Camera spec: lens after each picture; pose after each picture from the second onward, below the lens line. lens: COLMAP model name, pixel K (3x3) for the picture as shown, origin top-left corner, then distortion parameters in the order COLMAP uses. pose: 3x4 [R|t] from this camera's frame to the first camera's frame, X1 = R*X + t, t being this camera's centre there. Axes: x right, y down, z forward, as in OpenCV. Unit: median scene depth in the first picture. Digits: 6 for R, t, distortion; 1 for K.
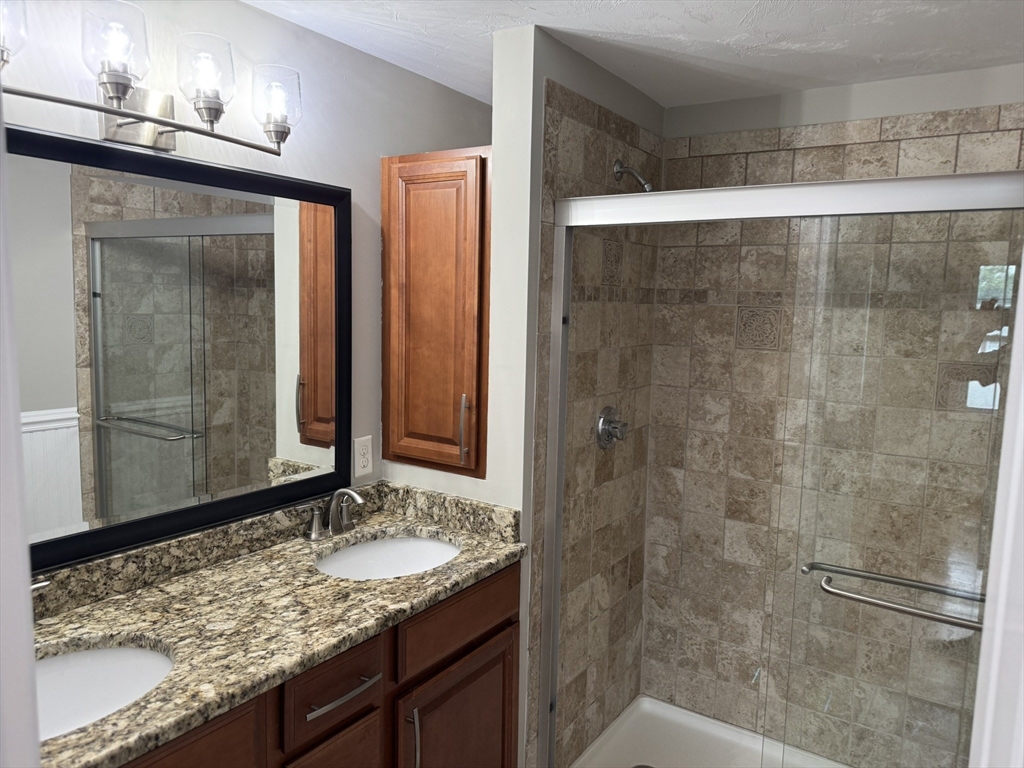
lens RADIAL K [[723.4, 0, 509.9], [0, 723.4, 378.4], [0, 0, 1]] dist [0.072496, -0.075610]
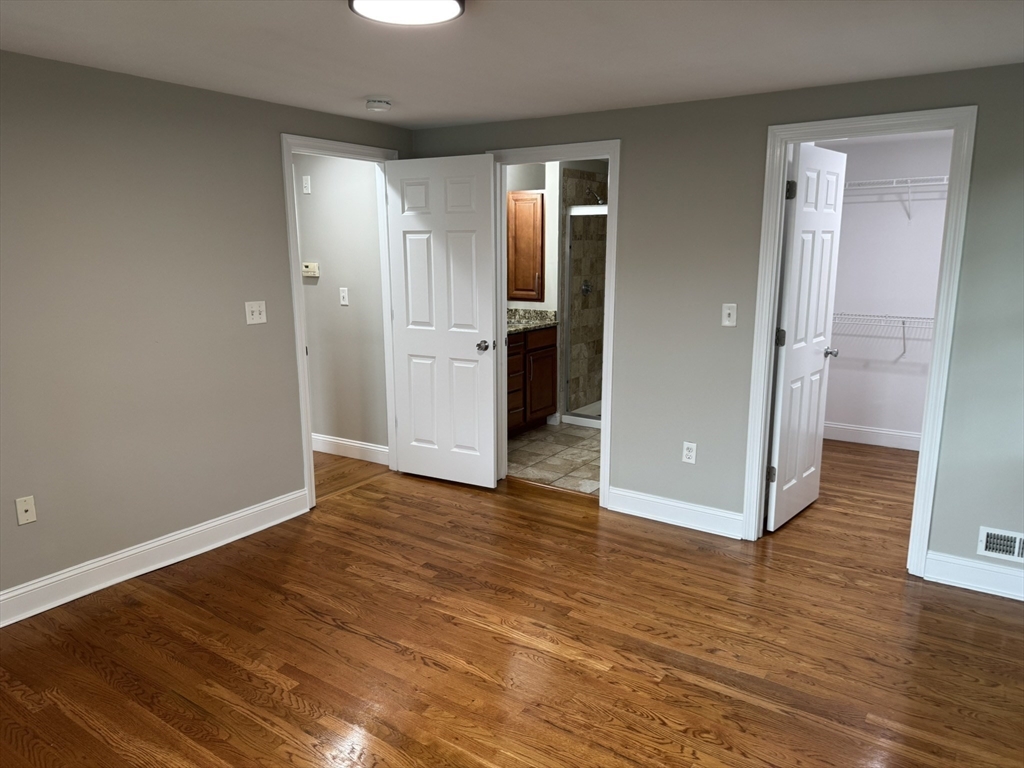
lens RADIAL K [[723.4, 0, 509.7], [0, 723.4, 391.4], [0, 0, 1]] dist [0.072496, -0.075610]
pose [[0.999636, -0.026809, 0.002944, -0.191357], [0.026399, 0.994968, 0.096654, 0.208670], [-0.005521, -0.096541, 0.995314, -1.966504]]
